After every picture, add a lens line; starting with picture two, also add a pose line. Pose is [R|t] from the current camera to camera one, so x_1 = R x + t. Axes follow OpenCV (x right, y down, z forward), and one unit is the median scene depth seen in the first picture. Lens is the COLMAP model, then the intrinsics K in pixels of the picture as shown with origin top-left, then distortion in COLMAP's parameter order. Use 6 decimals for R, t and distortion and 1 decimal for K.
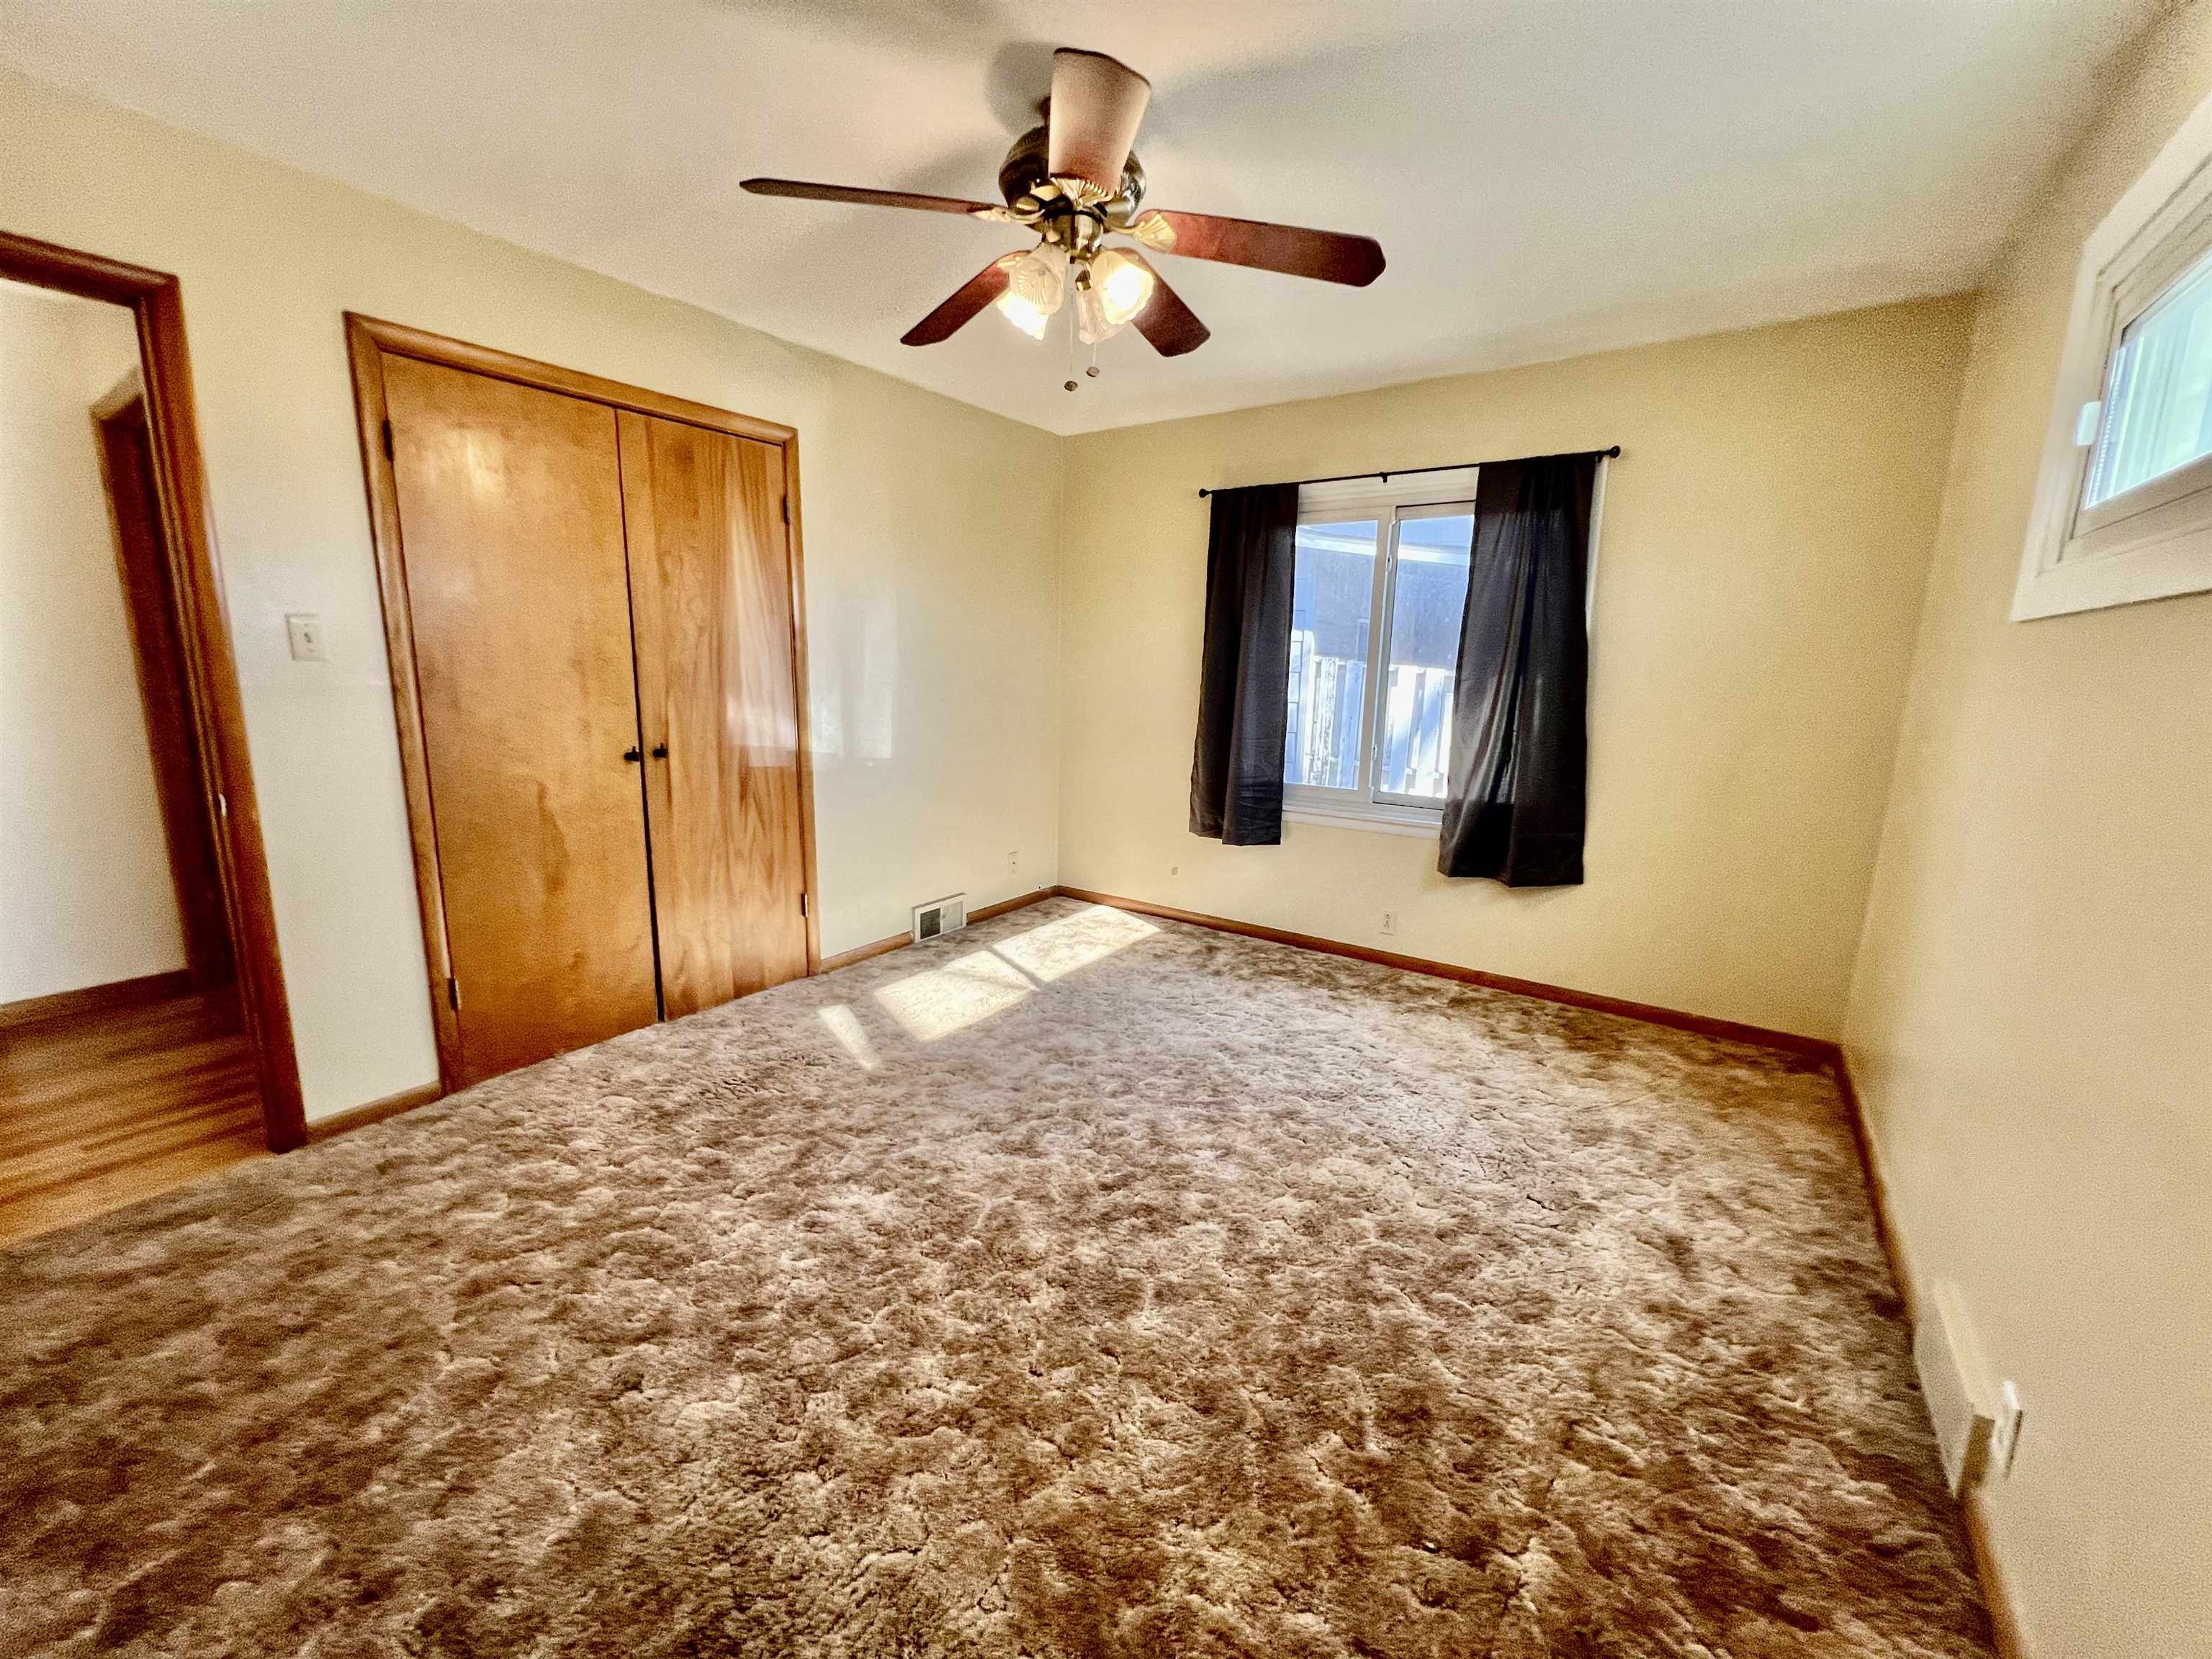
lens RADIAL K [[879.6, 0, 1100.7], [0, 879.6, 820.8], [0, 0, 1]] dist [-0.002360, -0.000091]
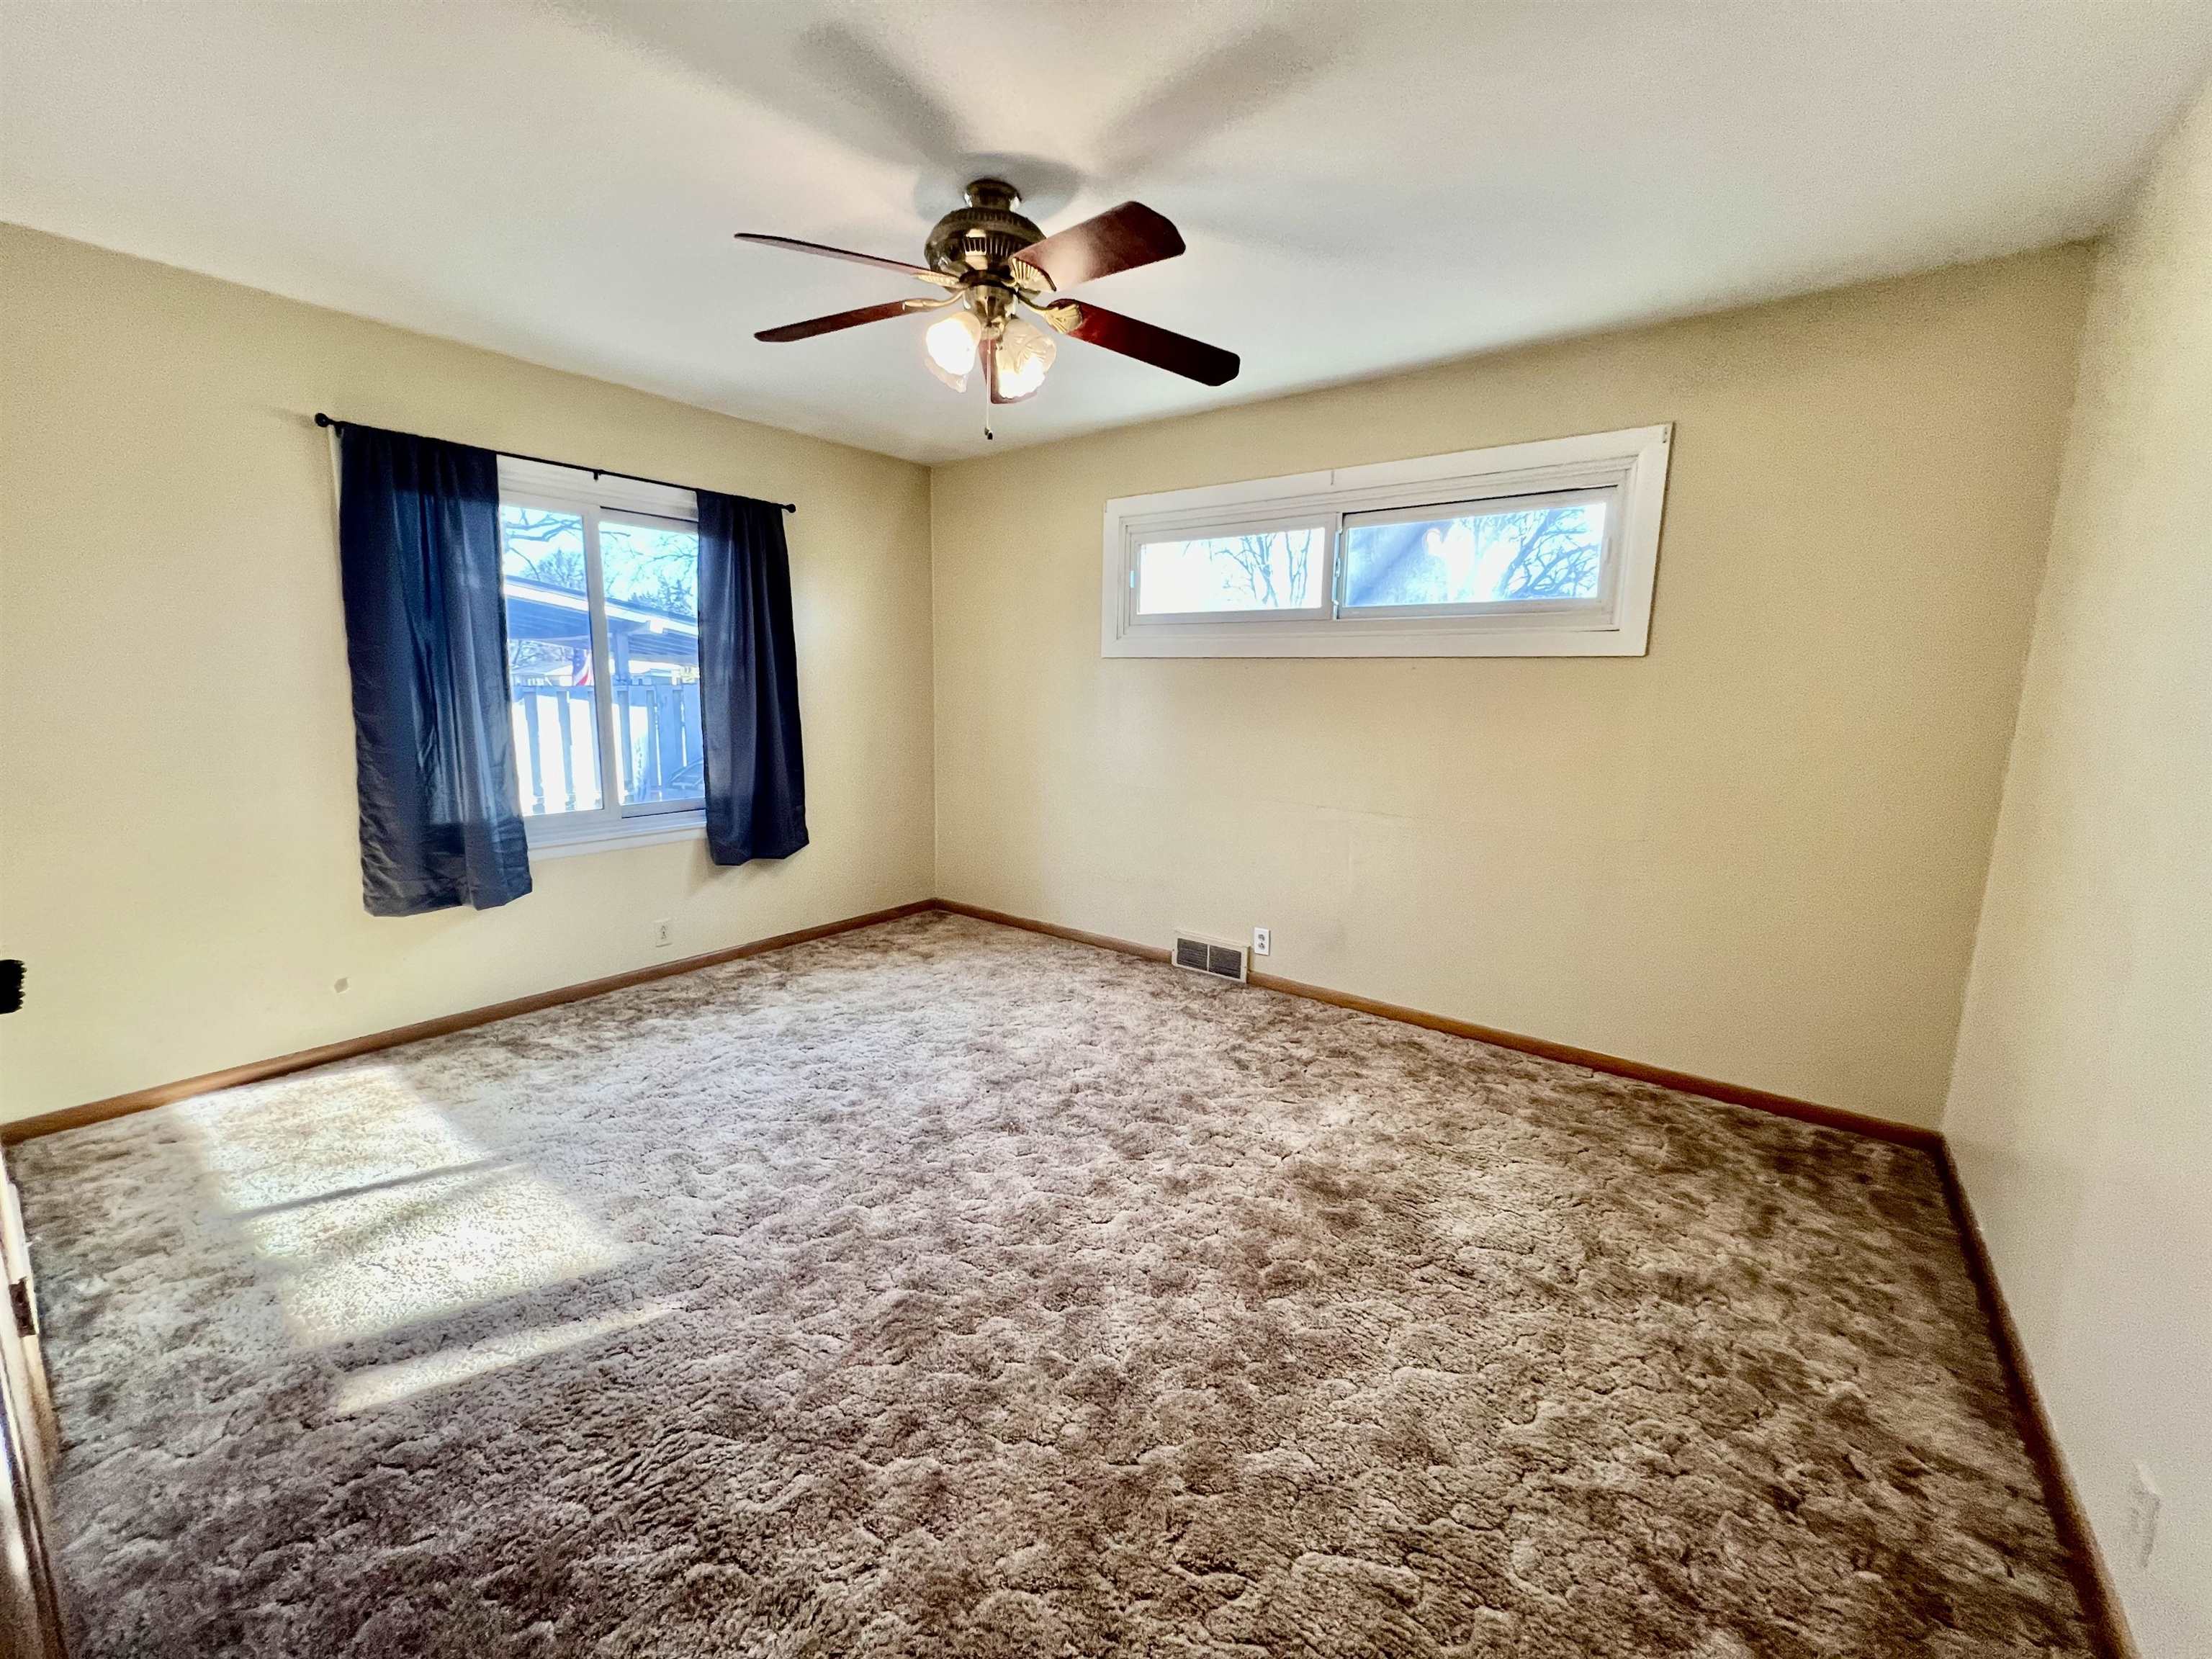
lens RADIAL K [[879.6, 0, 1098.3], [0, 879.6, 826.3], [0, 0, 1]] dist [-0.002360, -0.000091]
pose [[0.039106, -0.181825, 0.982553, -0.665492], [0.163159, 0.971270, 0.173243, -0.102756], [-0.985824, 0.153538, 0.067649, 0.476877]]
